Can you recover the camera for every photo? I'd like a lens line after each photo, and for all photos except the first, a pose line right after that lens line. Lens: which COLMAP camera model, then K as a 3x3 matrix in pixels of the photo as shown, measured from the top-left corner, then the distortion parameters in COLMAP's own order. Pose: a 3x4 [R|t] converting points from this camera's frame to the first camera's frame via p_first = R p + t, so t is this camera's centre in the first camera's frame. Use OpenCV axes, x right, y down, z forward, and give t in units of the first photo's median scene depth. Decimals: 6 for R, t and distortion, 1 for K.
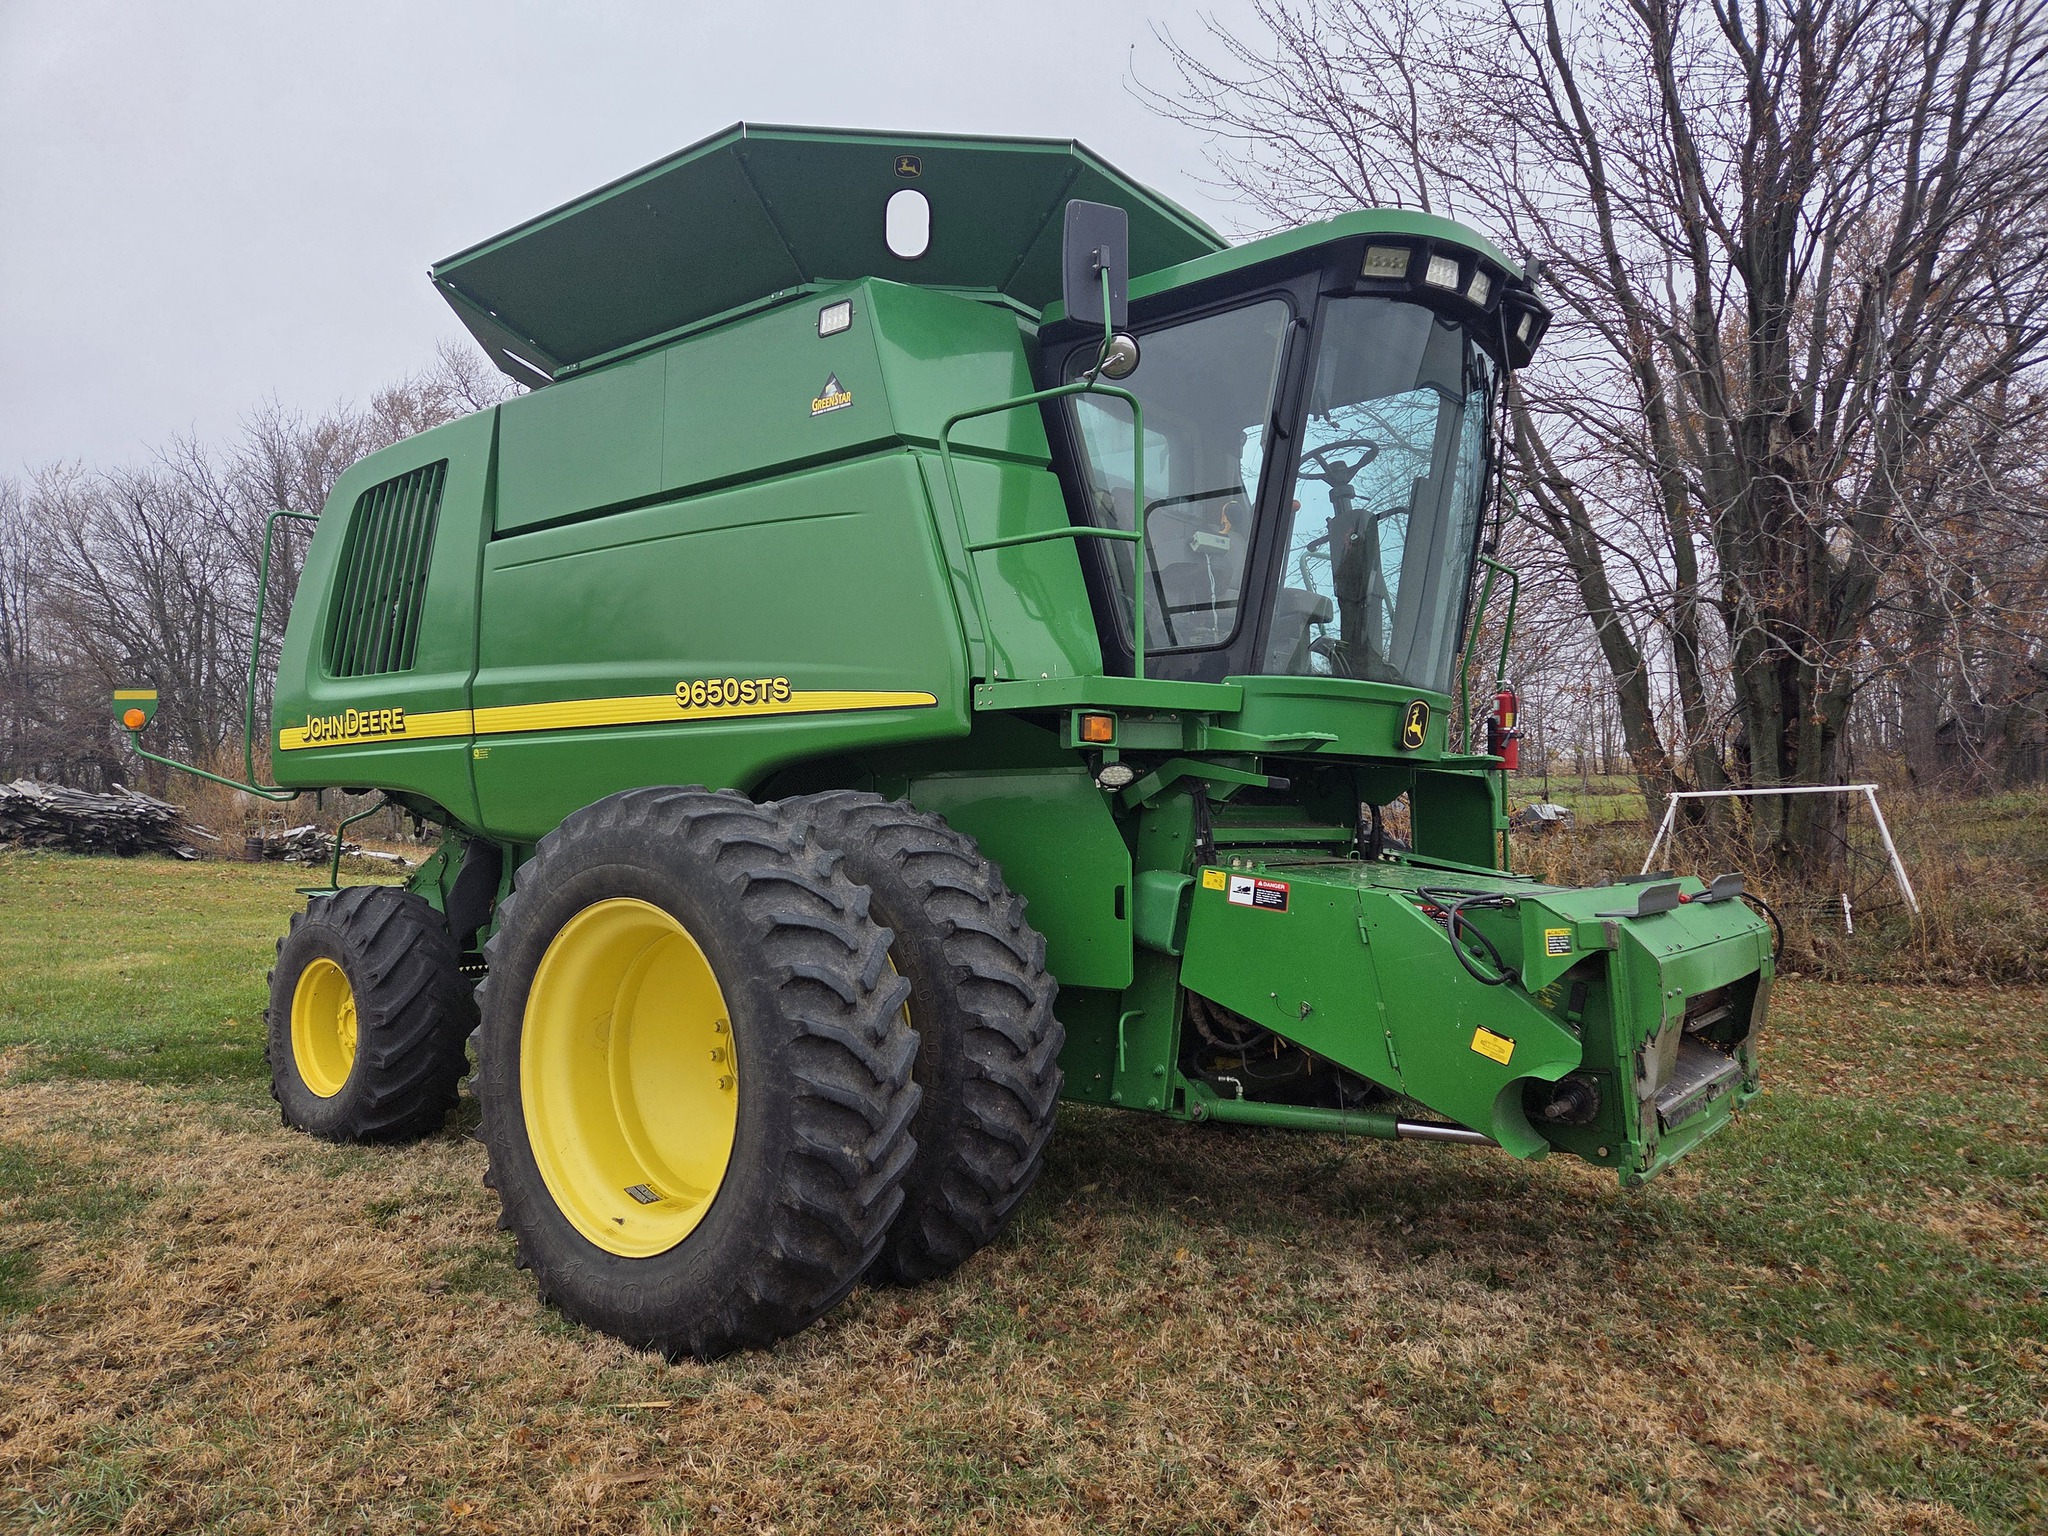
lens RADIAL K [[1350.7, 0, 1004.4], [0, 1350.7, 771.8], [0, 0, 1]] dist [0.056510, -0.002685]
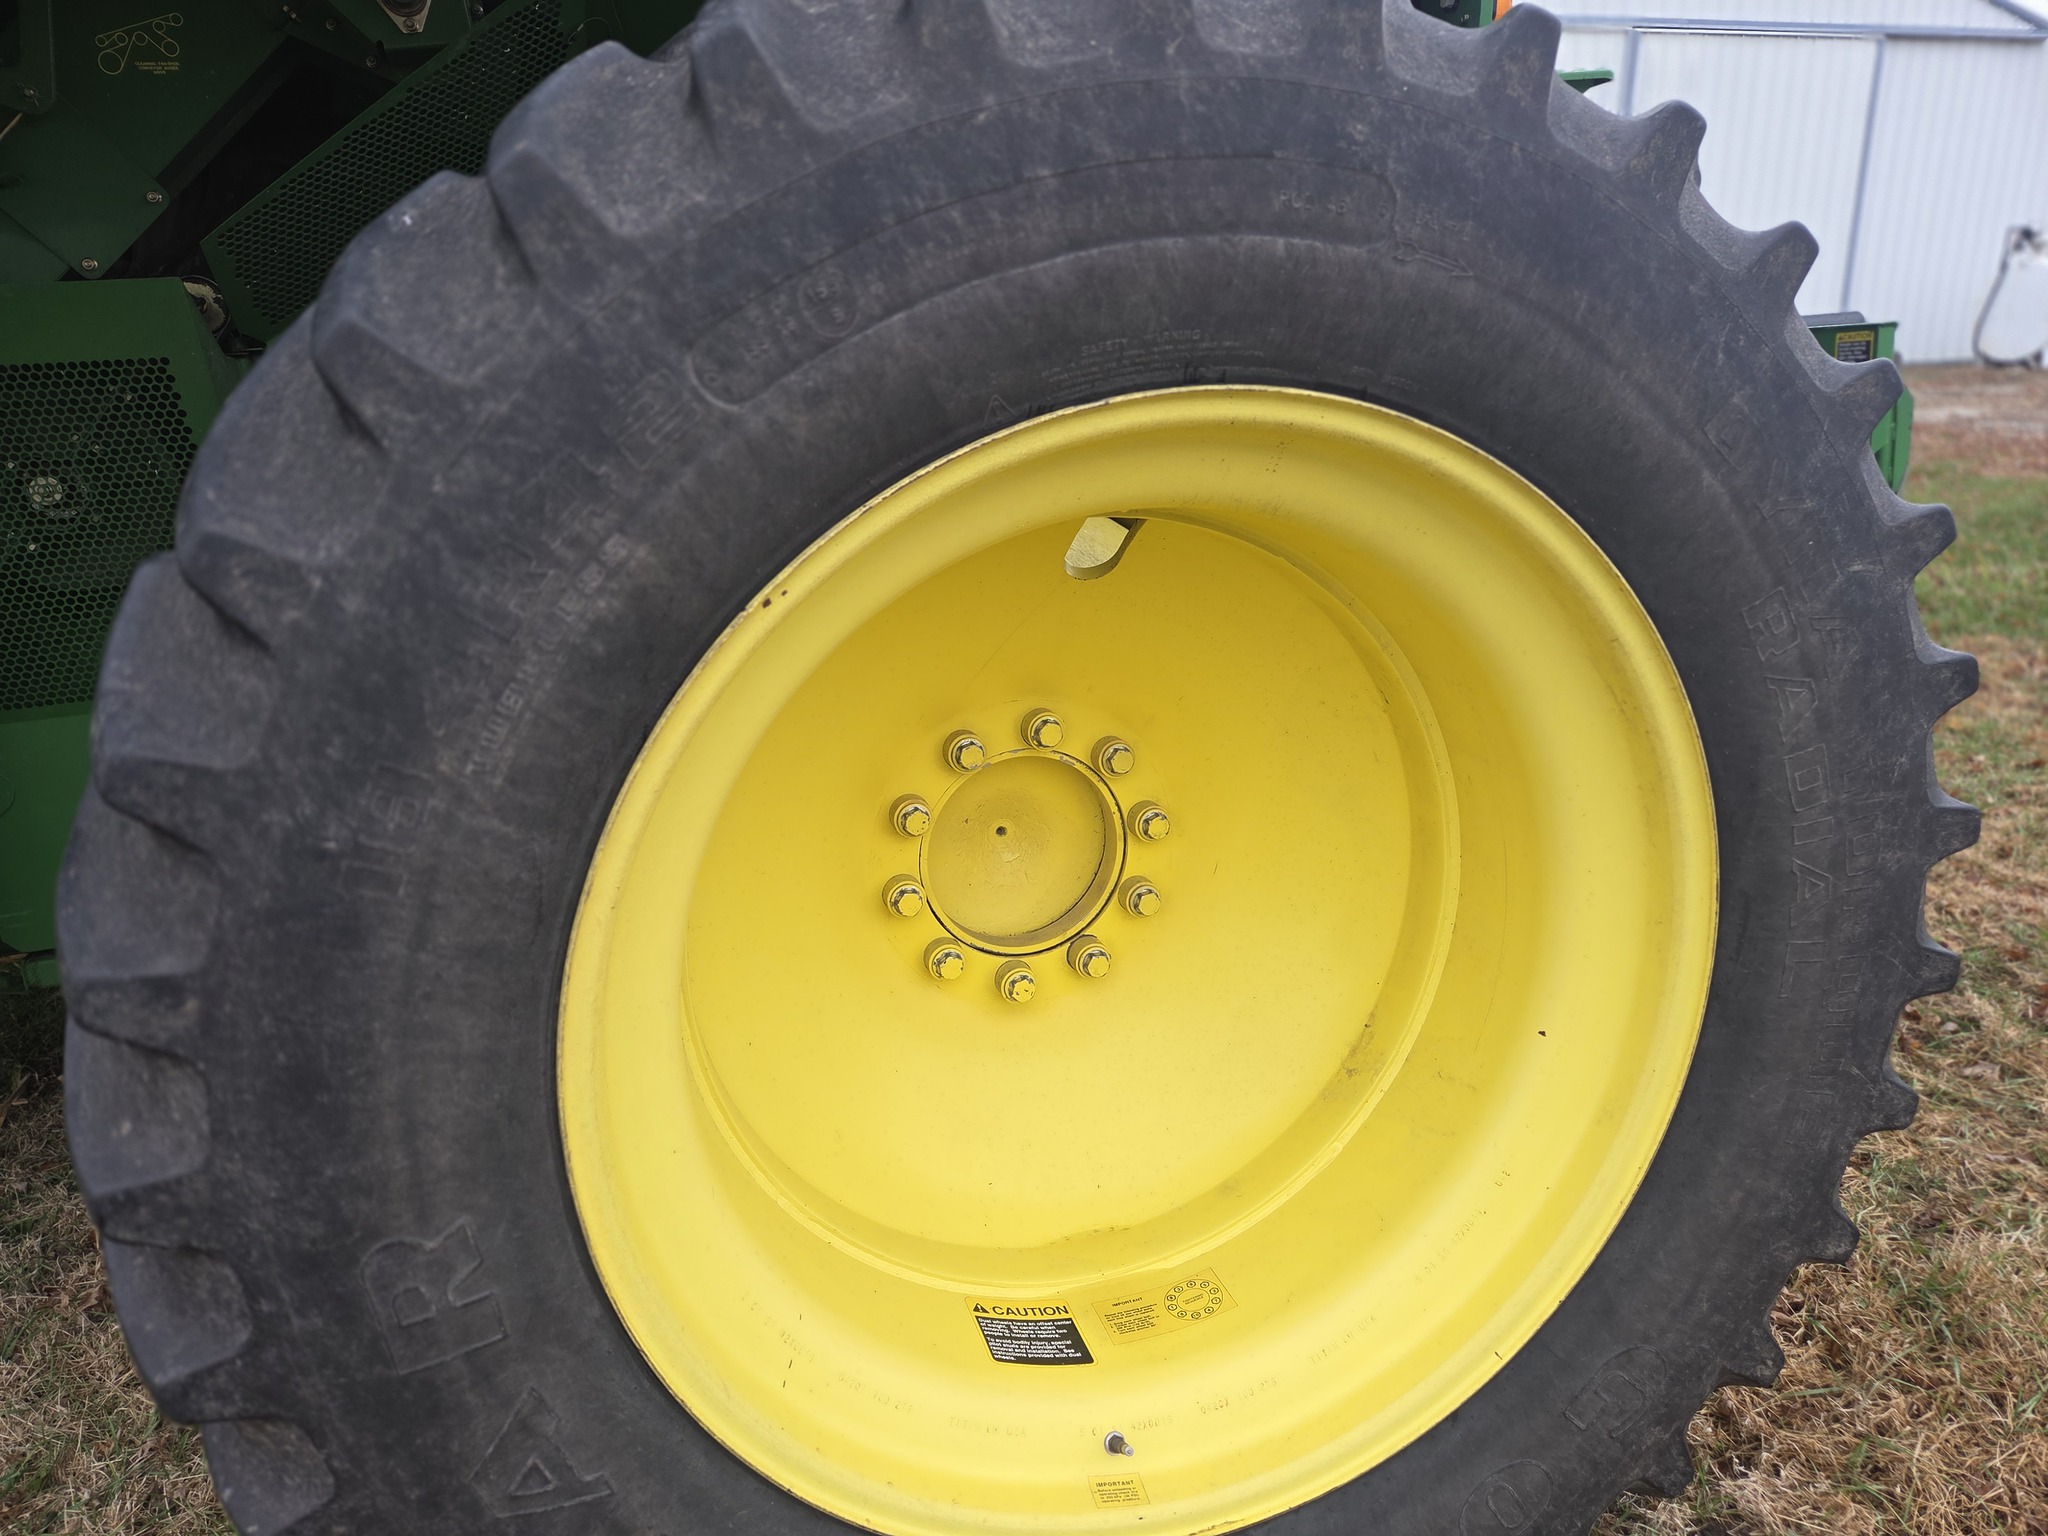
lens RADIAL K [[1350.7, 0, 1004.4], [0, 1350.7, 771.8], [0, 0, 1]] dist [0.056510, -0.002685]
pose [[0.567772, -0.260695, 0.780815, -0.416529], [0.033617, 0.955081, 0.294433, 0.069790], [-0.822499, -0.140923, 0.551032, 0.715869]]
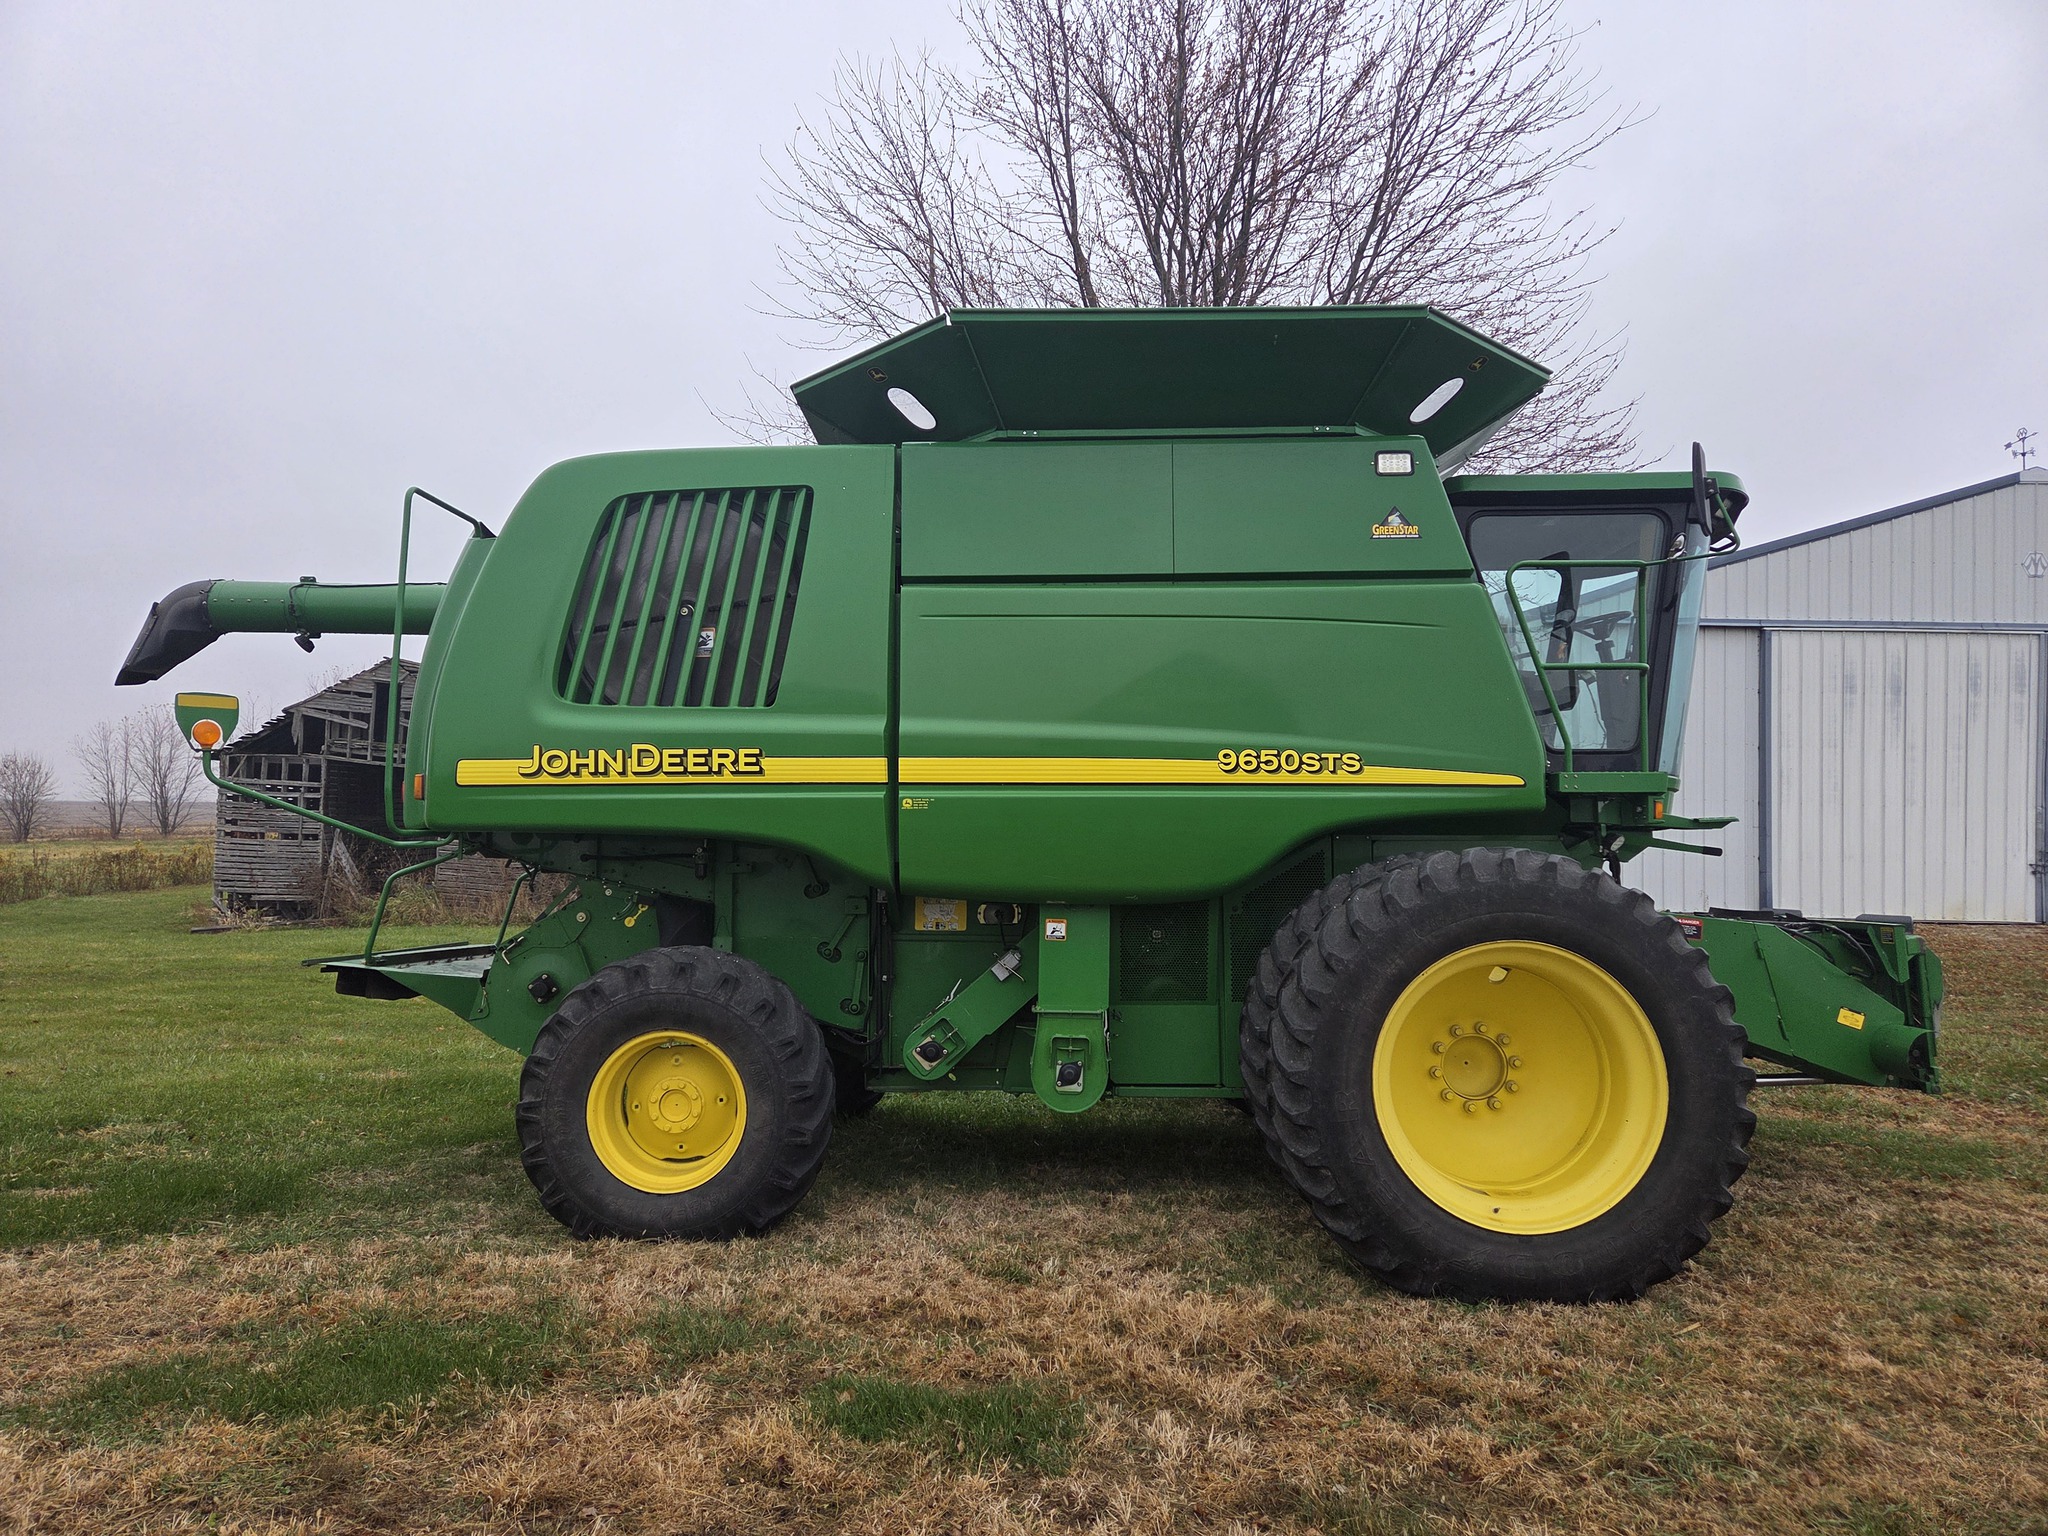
lens RADIAL K [[1350.7, 0, 1004.4], [0, 1350.7, 771.8], [0, 0, 1]] dist [0.056510, -0.002685]
pose [[0.799660, 0.043807, 0.598853, -1.127736], [-0.024058, 0.998872, -0.040945, 0.002201], [-0.599971, 0.018335, 0.799812, 0.238011]]
